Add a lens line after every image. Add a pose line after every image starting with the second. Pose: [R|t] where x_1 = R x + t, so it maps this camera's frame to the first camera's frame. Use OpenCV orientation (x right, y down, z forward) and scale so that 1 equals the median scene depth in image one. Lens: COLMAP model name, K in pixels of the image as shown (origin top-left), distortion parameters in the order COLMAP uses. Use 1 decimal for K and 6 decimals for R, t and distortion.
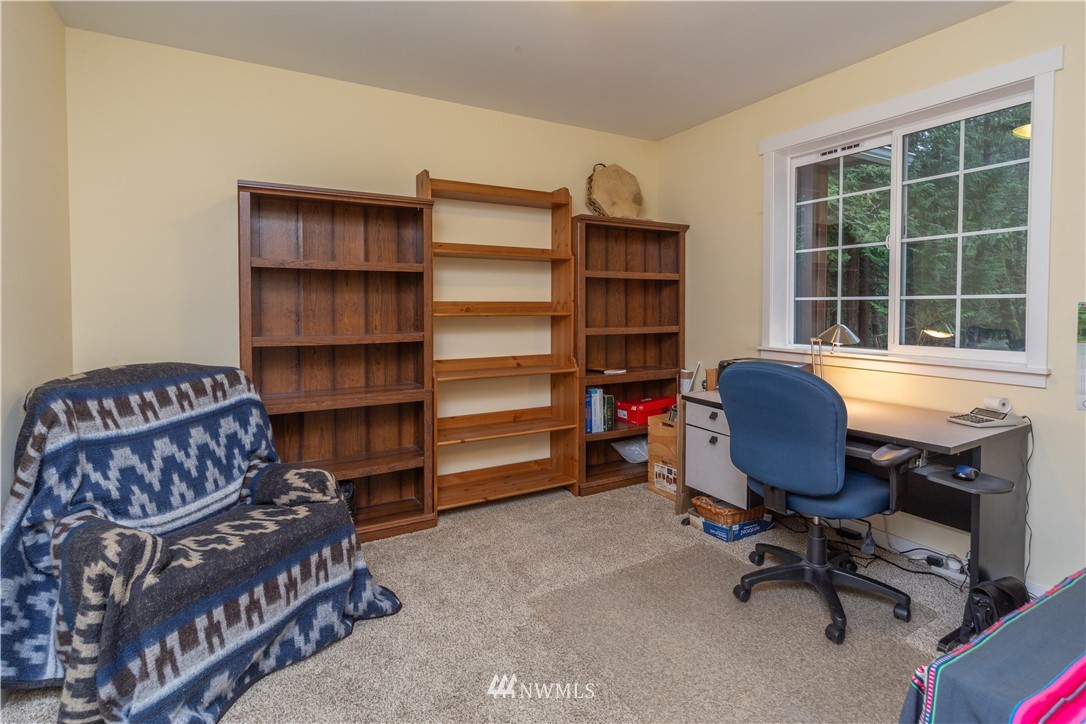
lens RADIAL K [[529.2, 0, 546.0], [0, 529.2, 317.0], [0, 0, 1]] dist [0.000883, -0.000644]
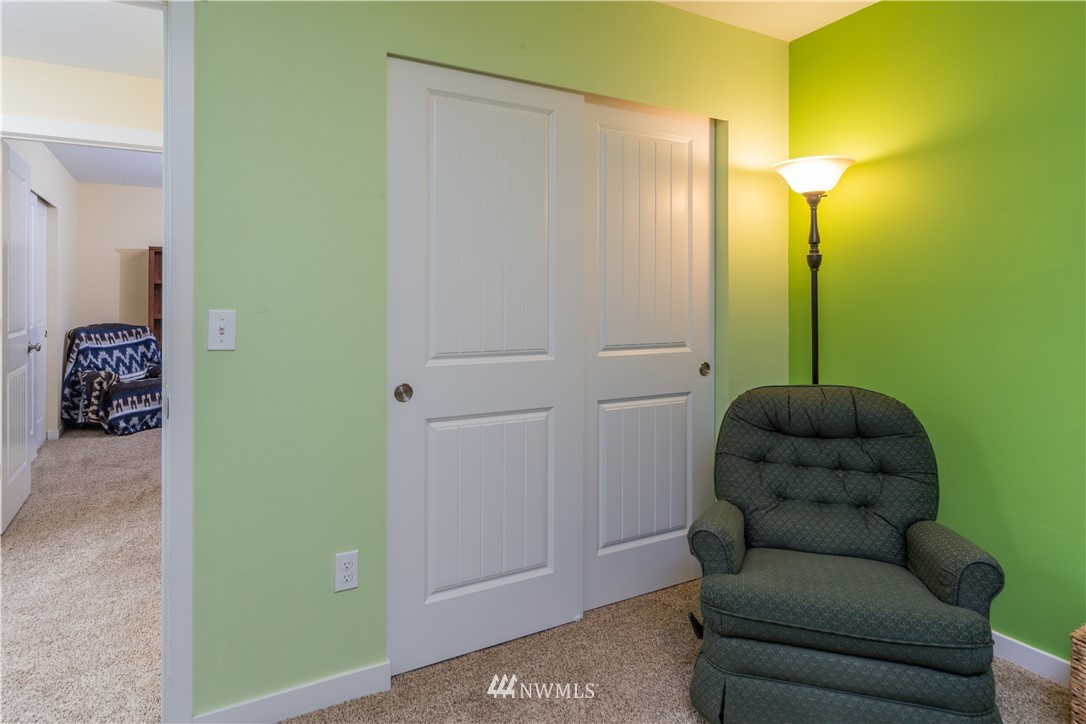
lens RADIAL K [[612.4, 0, 525.1], [0, 612.4, 294.6], [0, 0, 1]] dist [0.000886, -0.000394]
pose [[0.999872, -0.005309, -0.015126, 1.490090], [0.004838, 0.999507, -0.031017, 0.058669], [0.015283, 0.030940, 0.999404, -2.221432]]
